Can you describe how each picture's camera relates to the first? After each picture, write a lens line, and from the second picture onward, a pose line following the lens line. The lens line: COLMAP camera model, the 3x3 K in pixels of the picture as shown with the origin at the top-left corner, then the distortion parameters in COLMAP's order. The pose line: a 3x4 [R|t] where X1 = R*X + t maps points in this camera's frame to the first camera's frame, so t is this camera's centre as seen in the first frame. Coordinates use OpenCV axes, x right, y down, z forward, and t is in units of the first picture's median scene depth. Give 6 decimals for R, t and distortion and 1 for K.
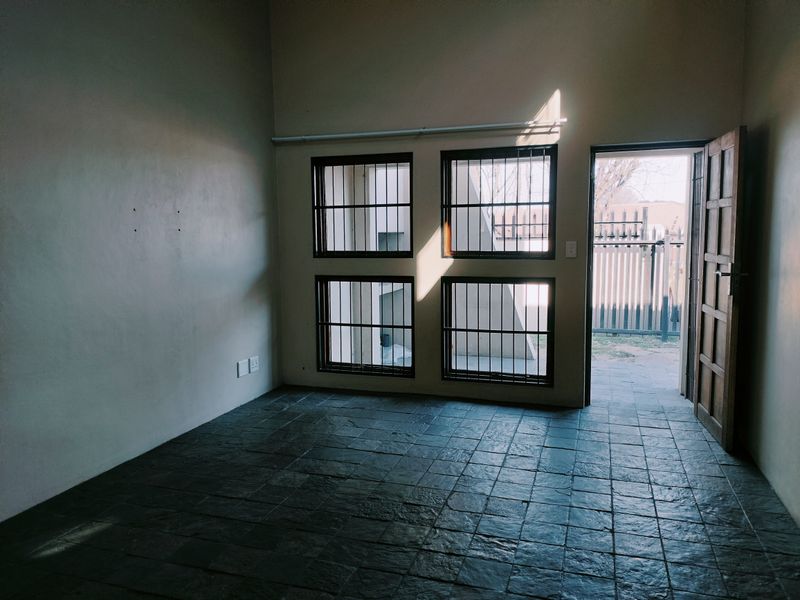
lens RADIAL K [[601.0, 0, 400.0], [0, 601.0, 300.0], [0, 0, 1]] dist [0.062320, -0.086247]
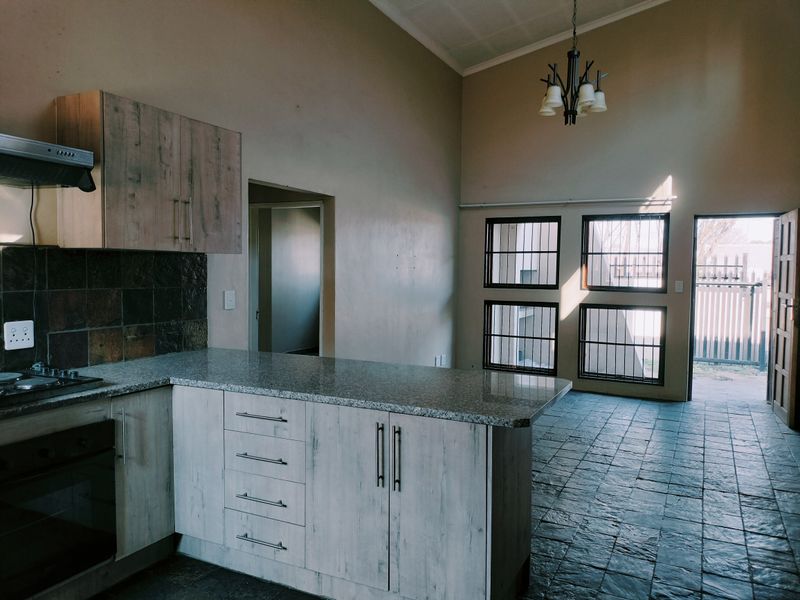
lens RADIAL K [[601.0, 0, 400.0], [0, 601.0, 300.0], [0, 0, 1]] dist [0.062320, -0.086247]
pose [[0.988460, 0.031692, -0.148130, -0.133413], [-0.039904, 0.997807, -0.052801, 0.043049], [0.146132, 0.058103, 0.987557, -0.440226]]
